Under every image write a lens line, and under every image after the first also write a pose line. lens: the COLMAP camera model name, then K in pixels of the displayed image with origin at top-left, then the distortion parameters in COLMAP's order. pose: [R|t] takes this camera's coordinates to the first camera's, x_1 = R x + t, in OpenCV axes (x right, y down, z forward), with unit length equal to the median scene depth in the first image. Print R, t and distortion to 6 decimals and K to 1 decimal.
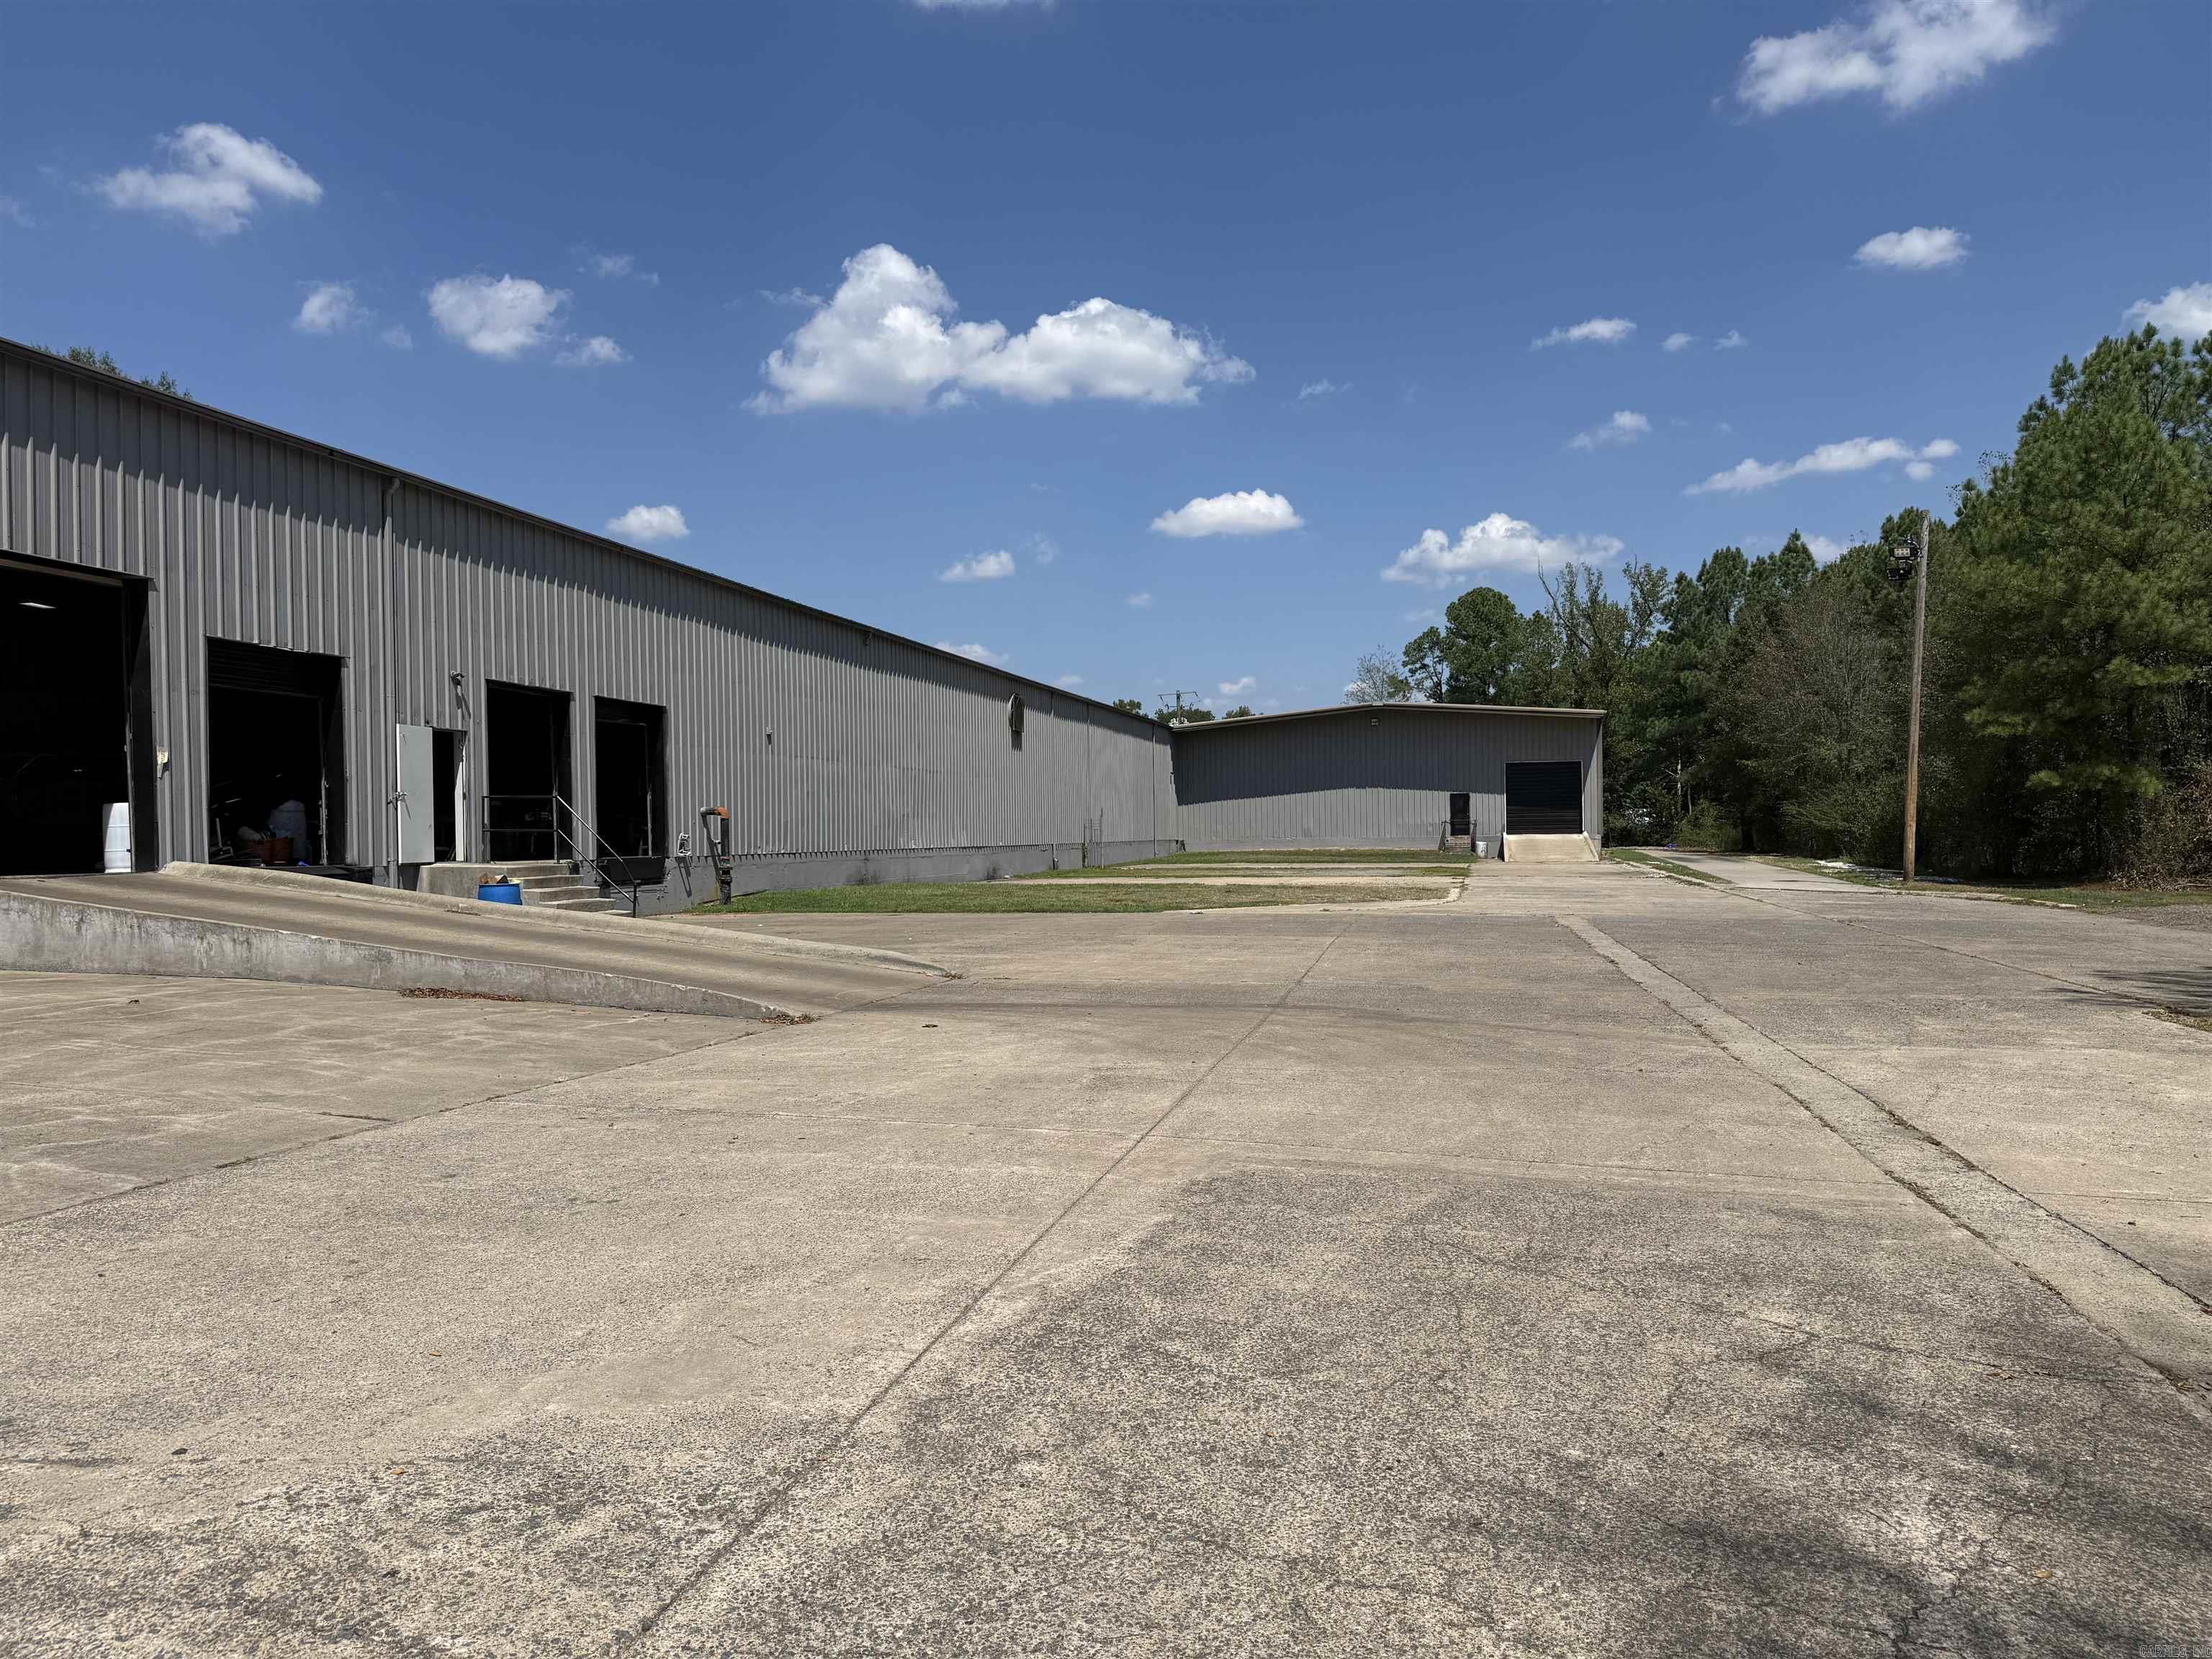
lens RADIAL K [[1548.5, 0, 1106.0], [0, 1548.5, 829.5], [0, 0, 1]] dist [0.131074, -0.231777]
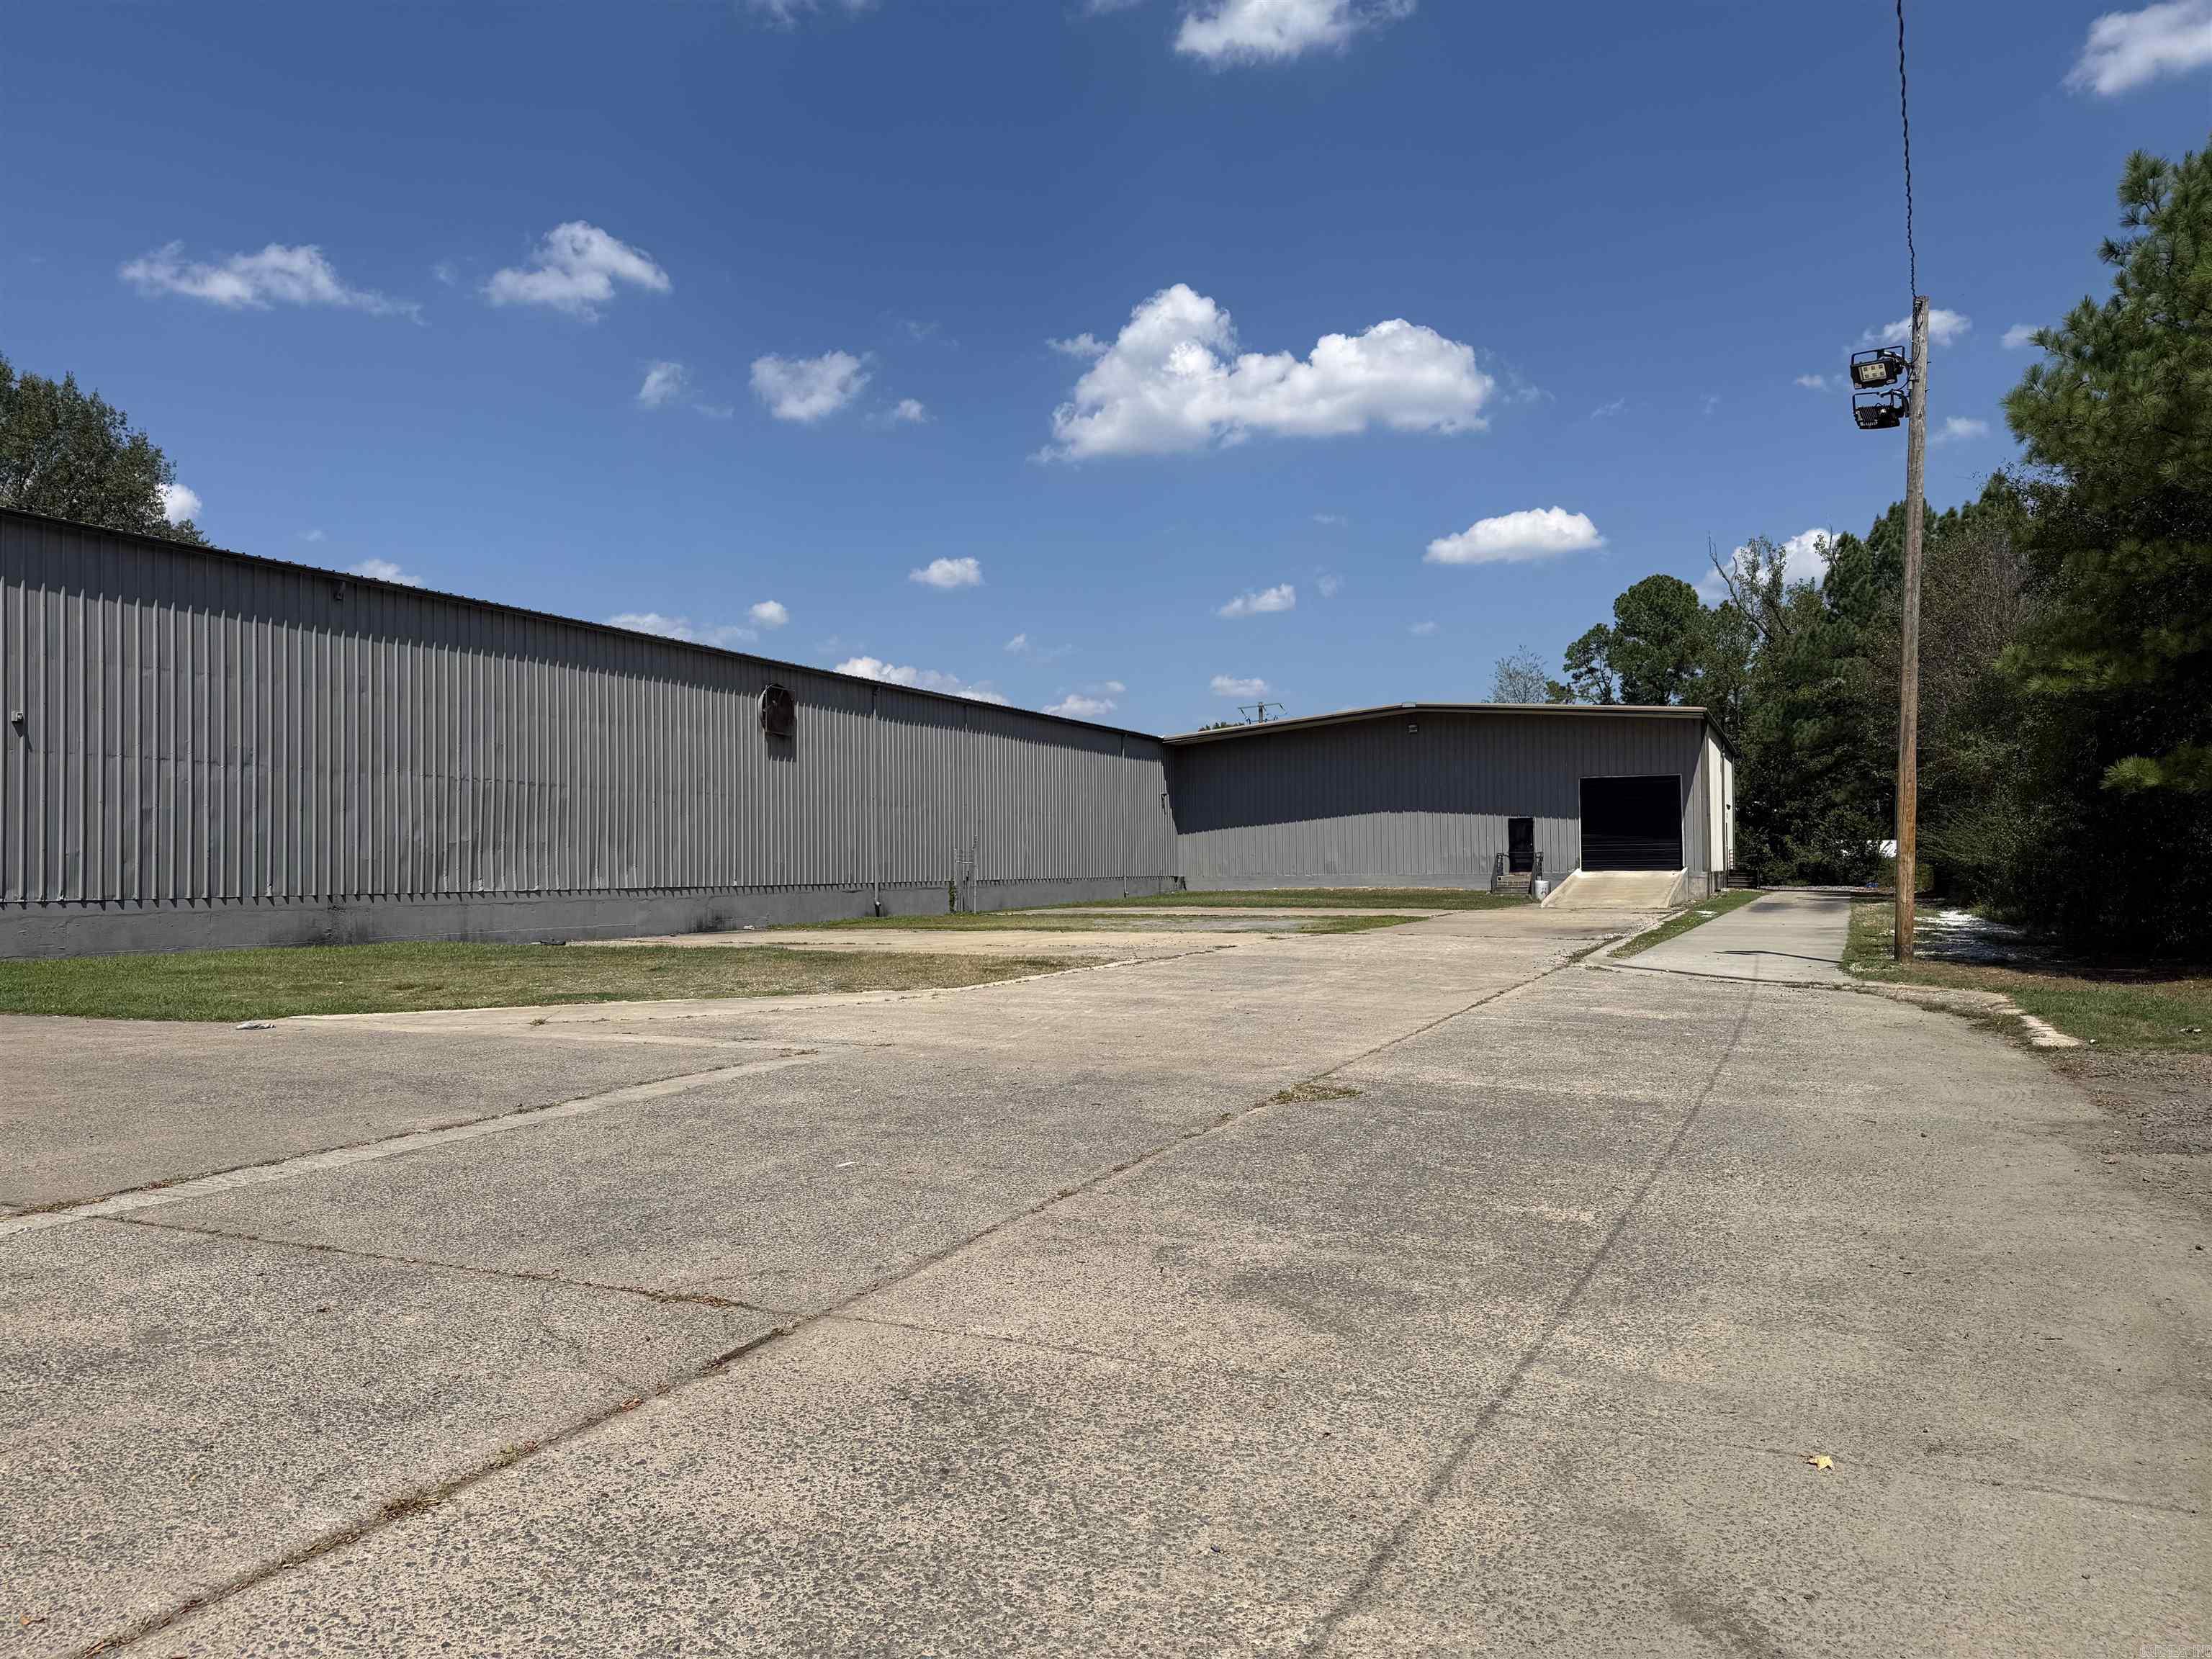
lens RADIAL K [[1547.8, 0, 1106.0], [0, 1547.8, 829.5], [0, 0, 1]] dist [0.005893, -0.002409]
pose [[0.981083, -0.003099, -0.193560, 0.110451], [-0.001058, 0.999771, -0.021372, -0.000424], [0.193582, 0.021173, 0.980856, 0.130281]]
